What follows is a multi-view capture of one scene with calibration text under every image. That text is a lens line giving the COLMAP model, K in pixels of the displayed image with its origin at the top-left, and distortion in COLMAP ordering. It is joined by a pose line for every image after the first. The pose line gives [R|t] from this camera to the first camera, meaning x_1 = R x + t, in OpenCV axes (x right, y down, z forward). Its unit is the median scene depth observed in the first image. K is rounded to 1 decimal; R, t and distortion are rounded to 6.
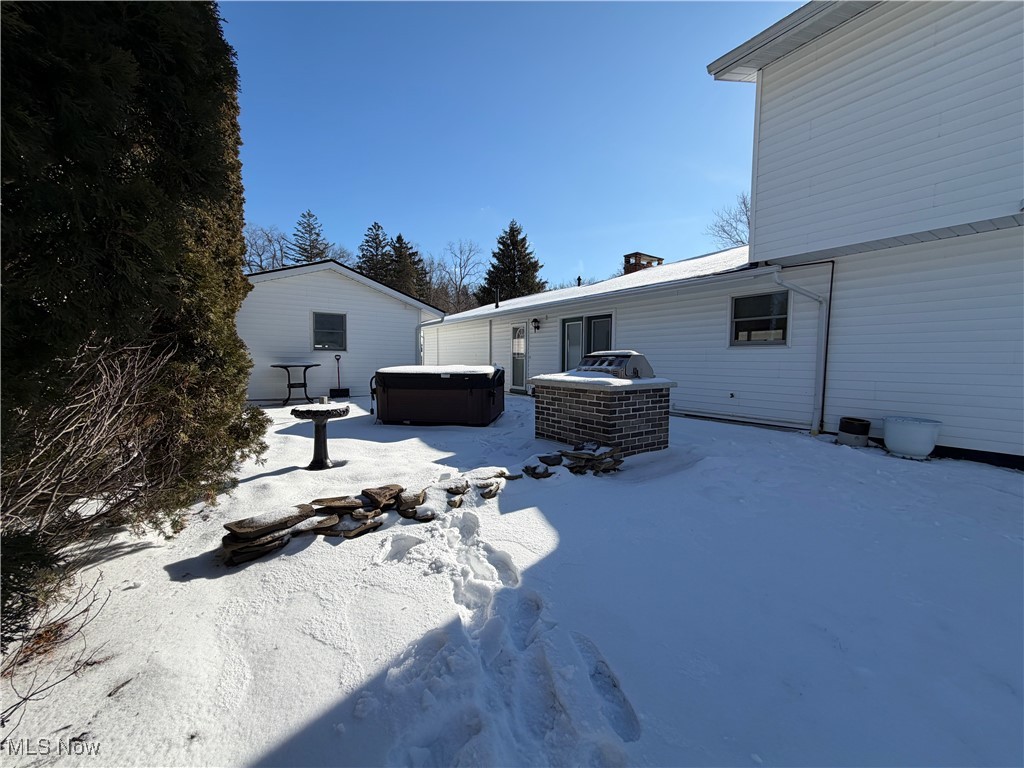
lens RADIAL K [[411.5, 0, 508.6], [0, 411.5, 380.9], [0, 0, 1]] dist [0.004259, 0.000105]
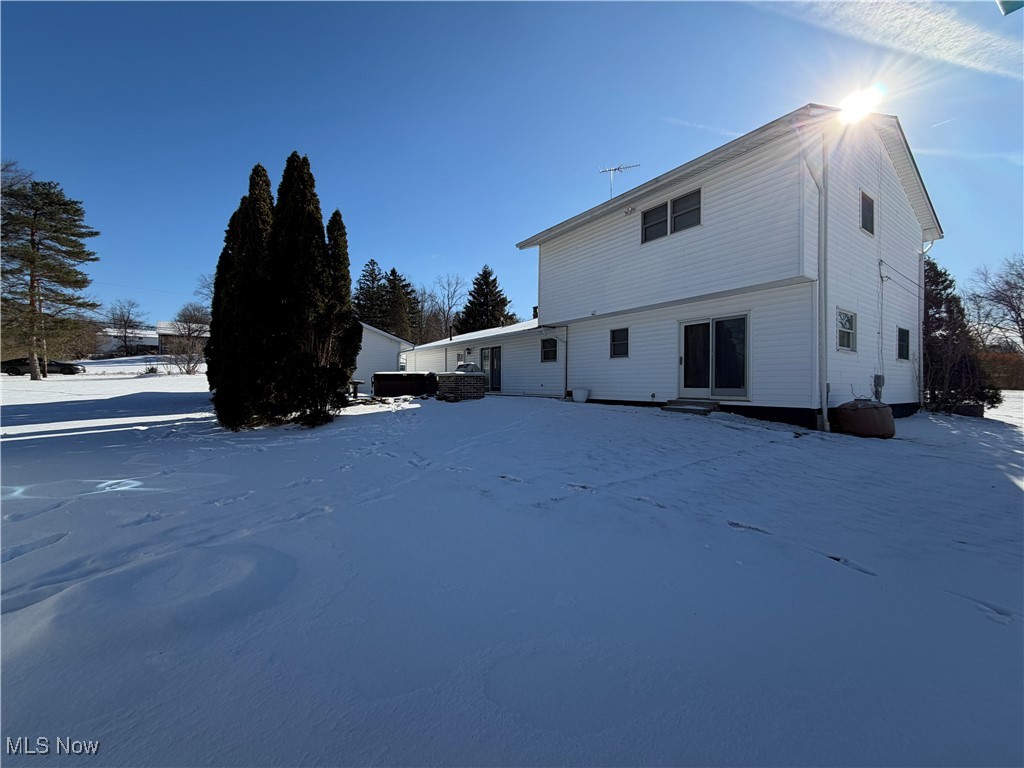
lens RADIAL K [[411.5, 0, 514.3], [0, 411.5, 386.0], [0, 0, 1]] dist [0.004259, 0.000105]
pose [[0.999683, -0.005070, 0.024662, 0.063102], [0.006171, 0.998978, -0.044770, 0.024658], [-0.024409, 0.044908, 0.998693, -0.205753]]
